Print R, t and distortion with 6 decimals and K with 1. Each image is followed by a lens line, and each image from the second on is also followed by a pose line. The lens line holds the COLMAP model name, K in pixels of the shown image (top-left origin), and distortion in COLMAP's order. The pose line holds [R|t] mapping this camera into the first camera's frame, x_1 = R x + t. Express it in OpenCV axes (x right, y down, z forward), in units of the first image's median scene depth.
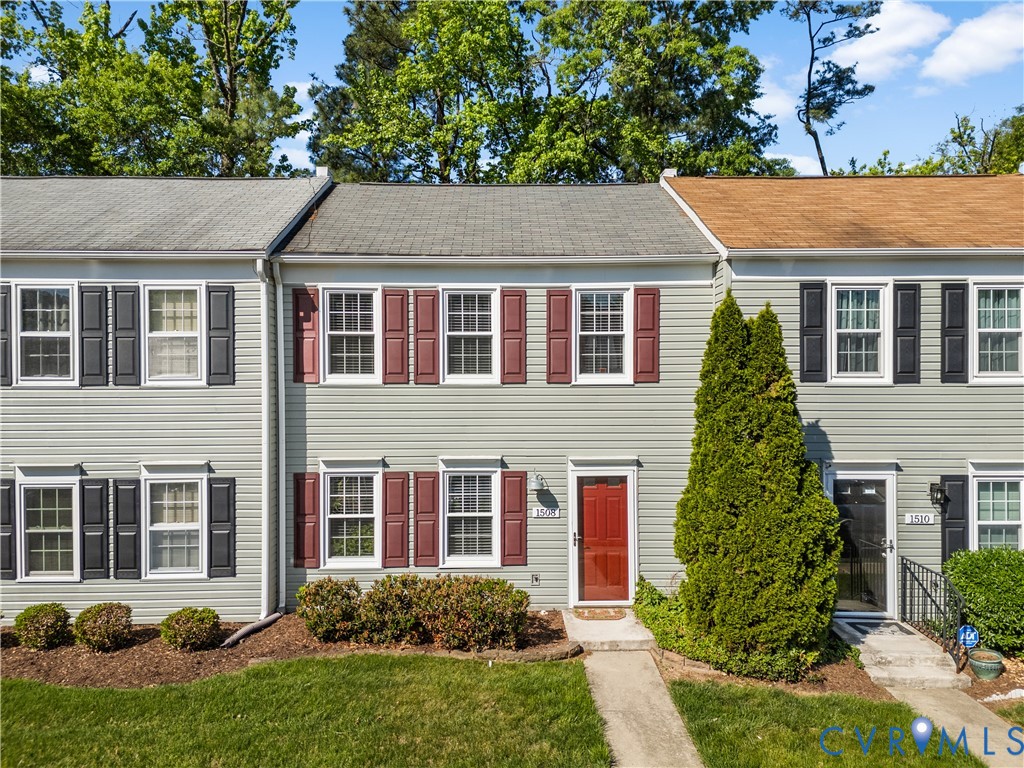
lens RADIAL K [[721.4, 0, 512.0], [0, 721.4, 384.0], [0, 0, 1]] dist [0.023494, -0.008825]
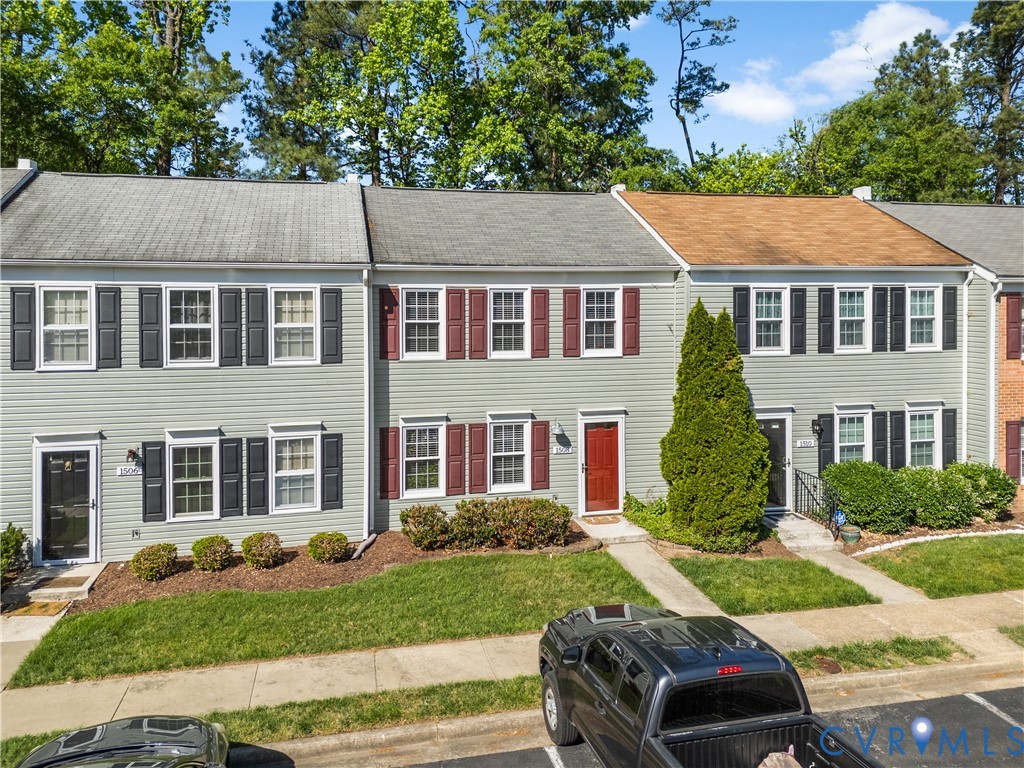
lens RADIAL K [[712.0, 0, 511.2], [0, 712.0, 319.8], [0, 0, 1]] dist [0.021996, 0.003384]
pose [[0.979207, -0.004793, 0.202807, -0.338020], [0.002982, 0.999953, 0.009236, -0.087464], [-0.202841, -0.008439, 0.979175, -0.328498]]
